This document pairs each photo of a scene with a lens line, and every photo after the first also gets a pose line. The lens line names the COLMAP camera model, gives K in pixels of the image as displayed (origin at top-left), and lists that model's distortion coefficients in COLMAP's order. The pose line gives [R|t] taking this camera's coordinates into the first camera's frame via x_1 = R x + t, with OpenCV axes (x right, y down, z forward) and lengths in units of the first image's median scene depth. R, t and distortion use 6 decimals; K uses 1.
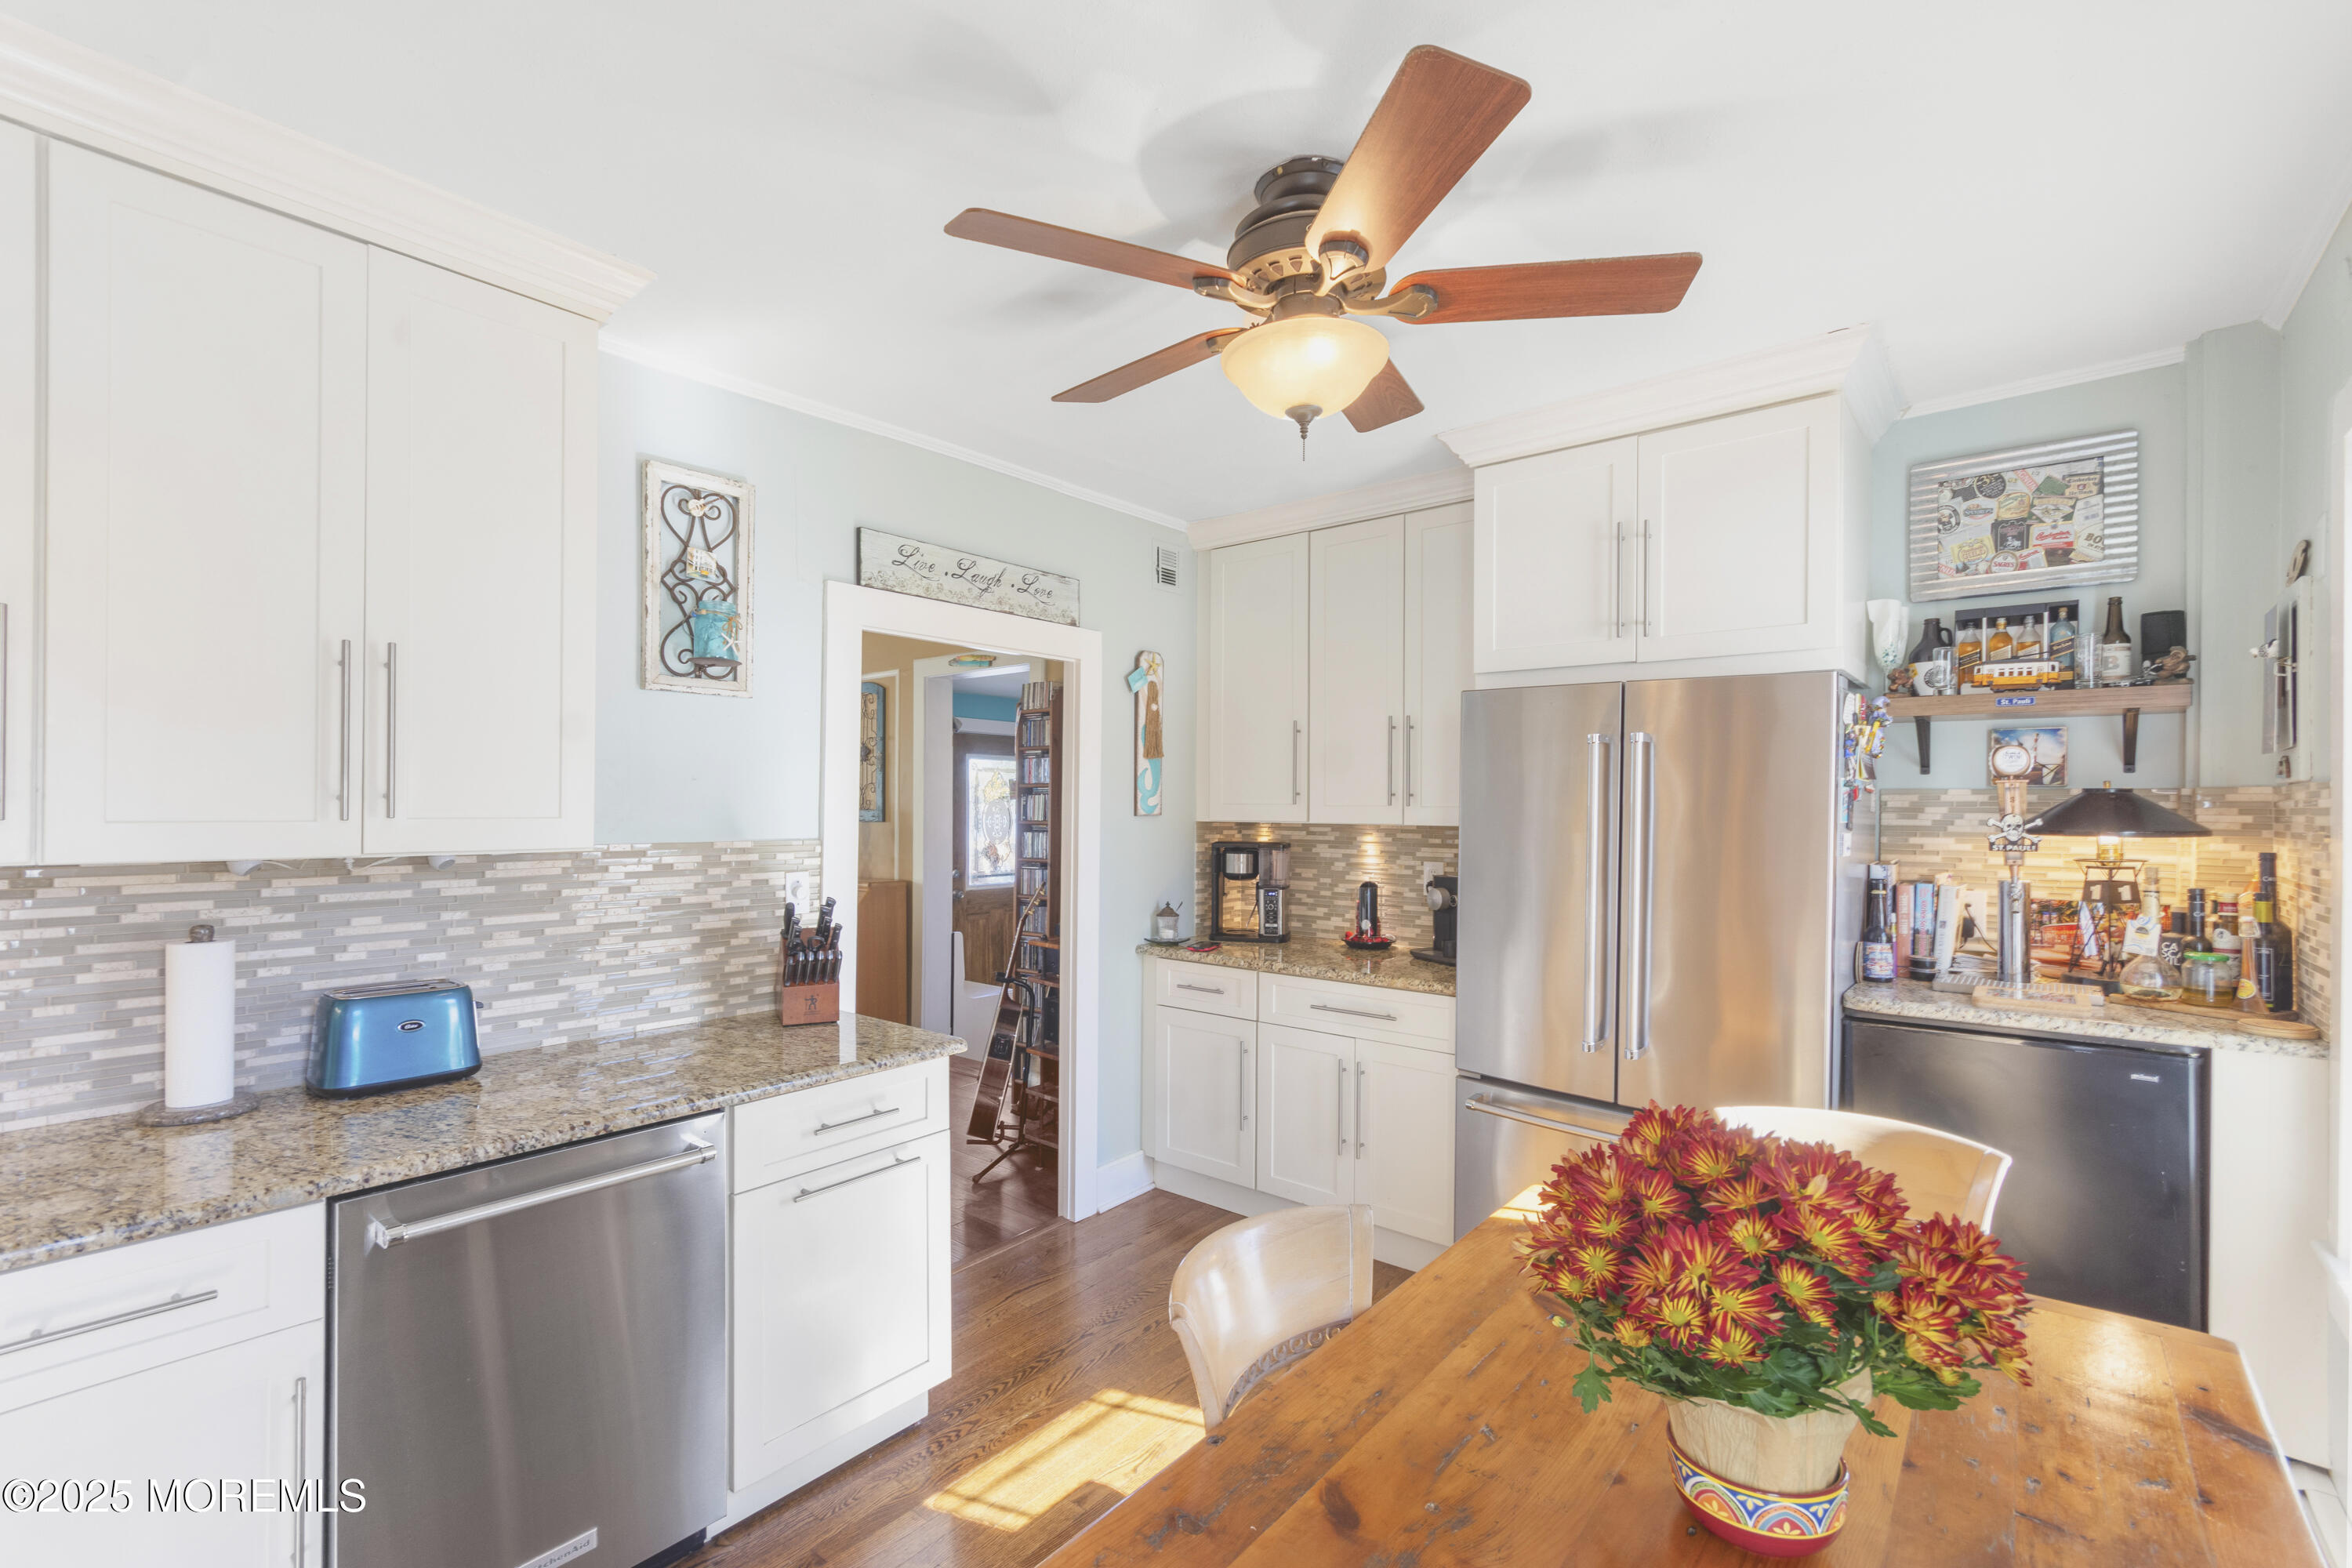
lens RADIAL K [[1039.9, 0, 1176.6], [0, 1039.9, 795.4], [0, 0, 1]] dist [0.003189, -0.000338]
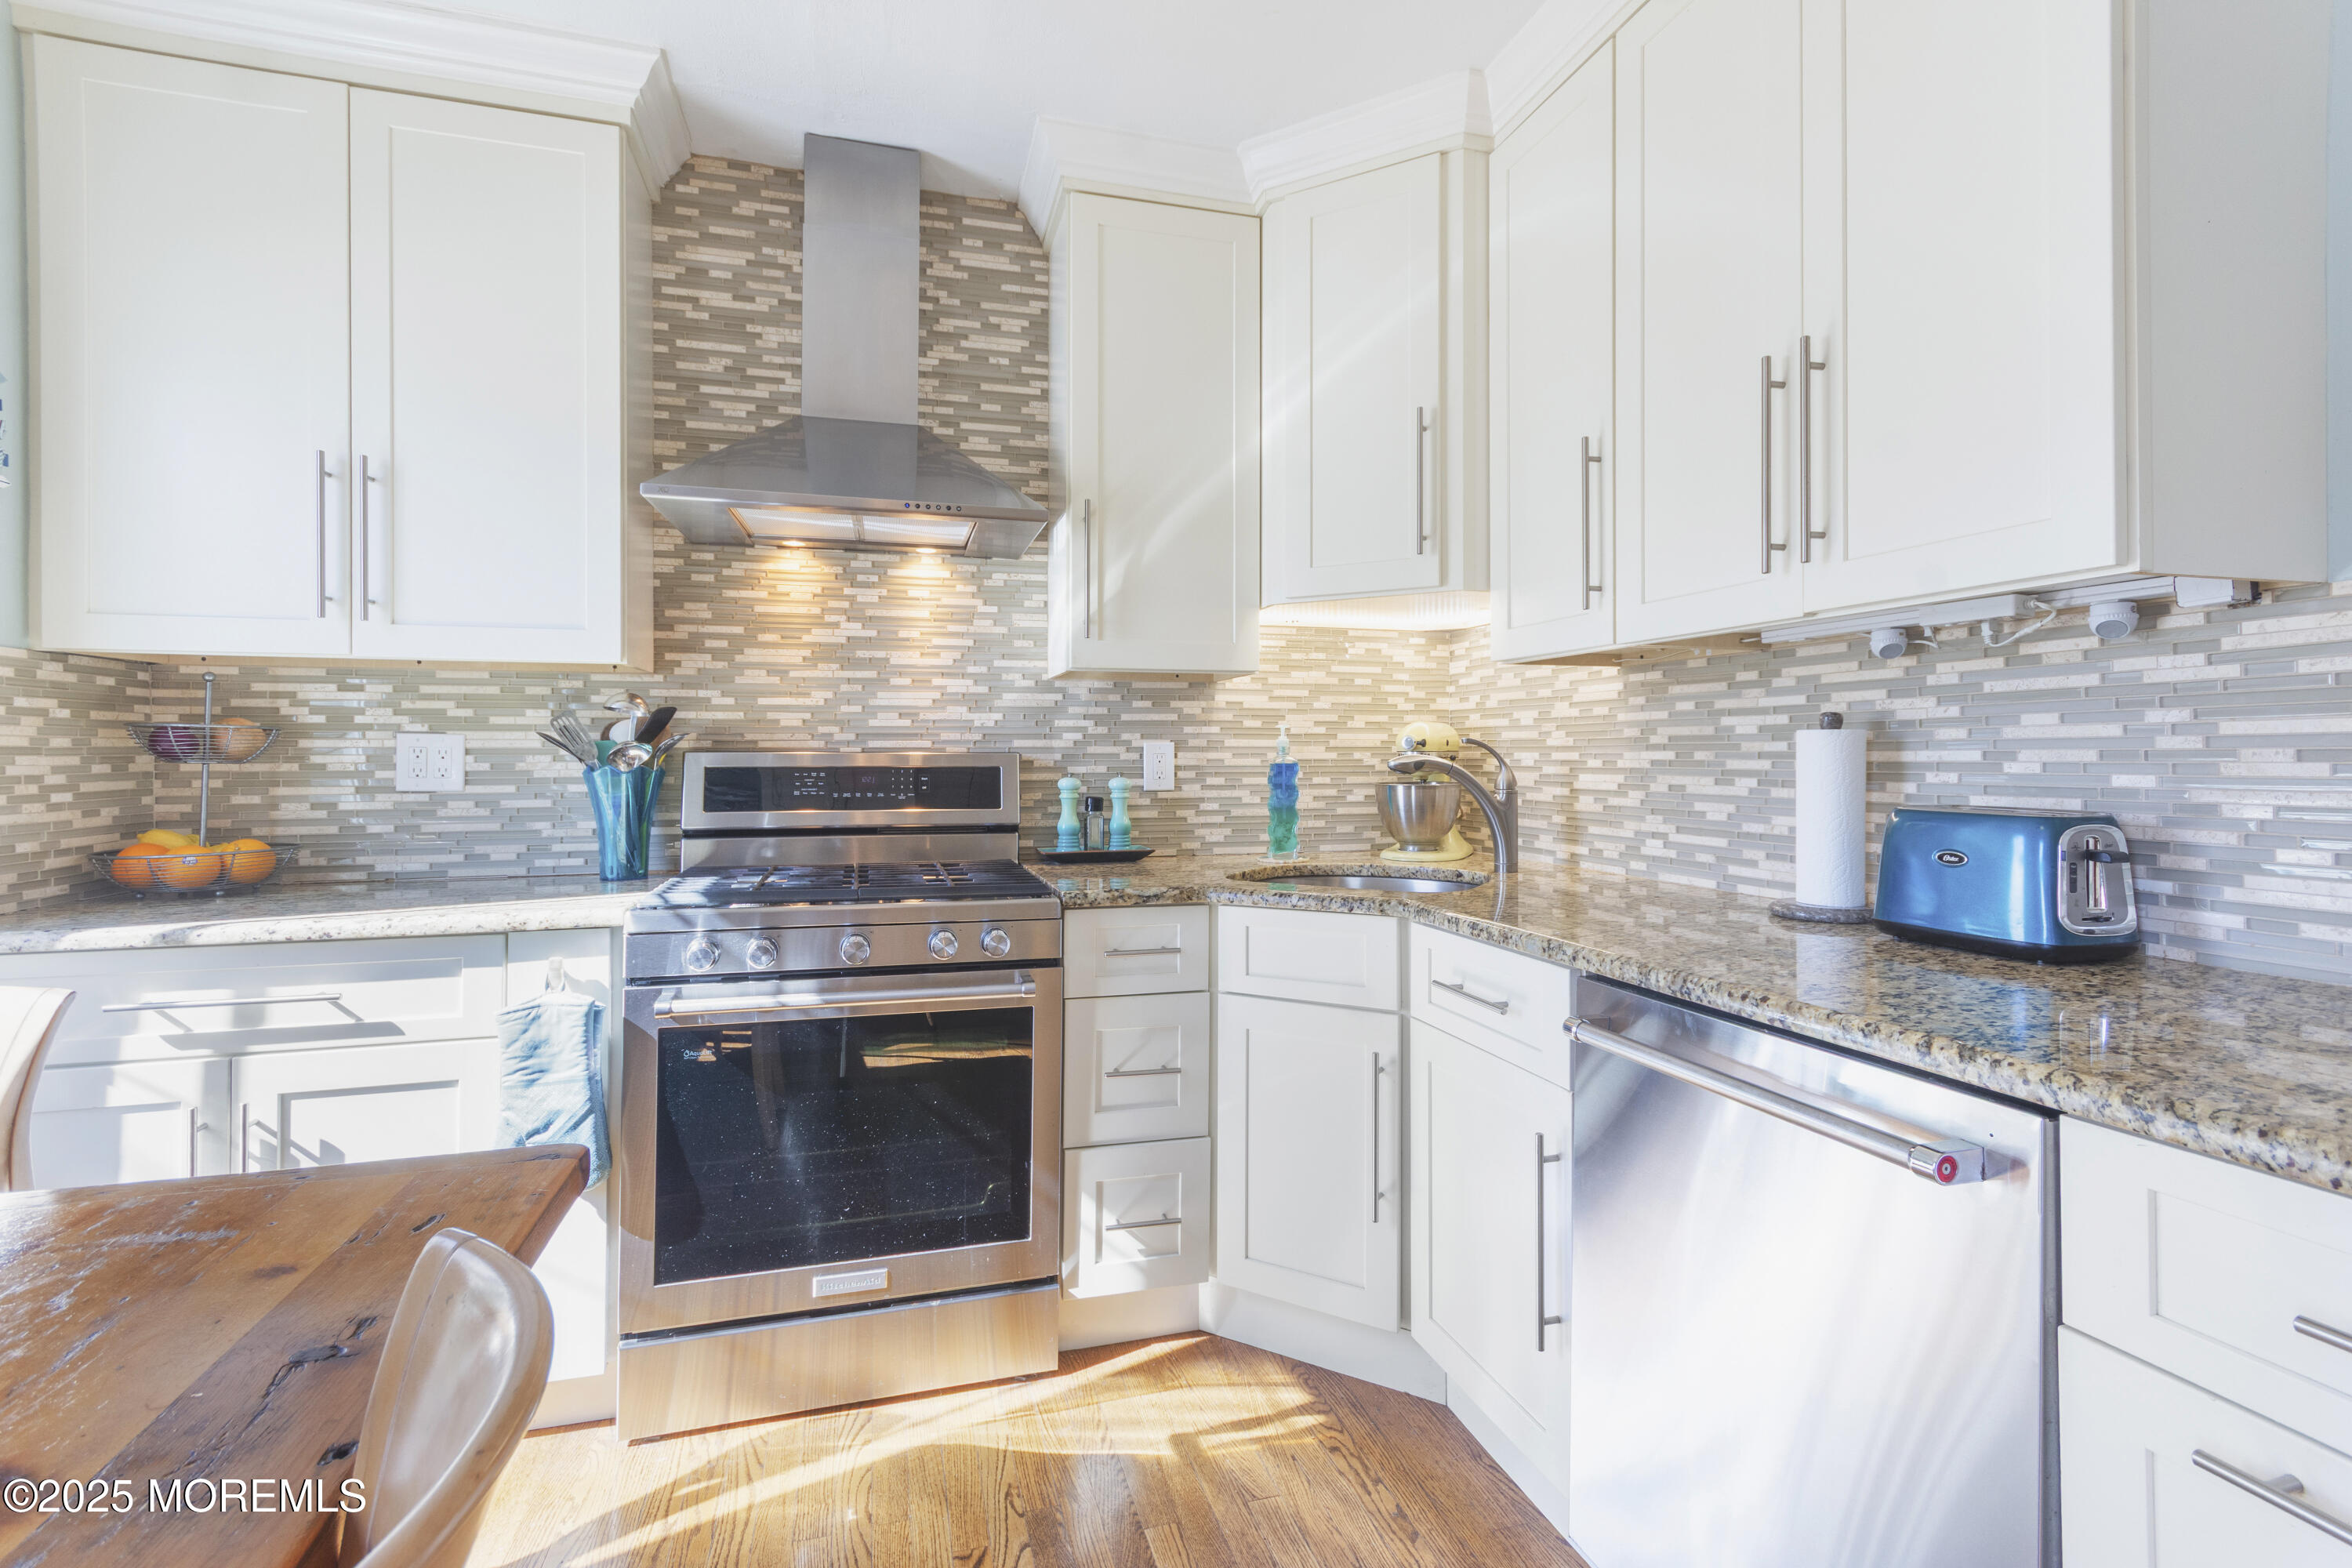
lens RADIAL K [[1039.9, 0, 1175.6], [0, 1039.9, 762.2], [0, 0, 1]] dist [0.003189, -0.000338]
pose [[-0.586274, -0.009527, -0.810057, 0.127652], [-0.001729, 0.999943, -0.010509, 0.155779], [0.810111, -0.004760, -0.586257, 0.927824]]
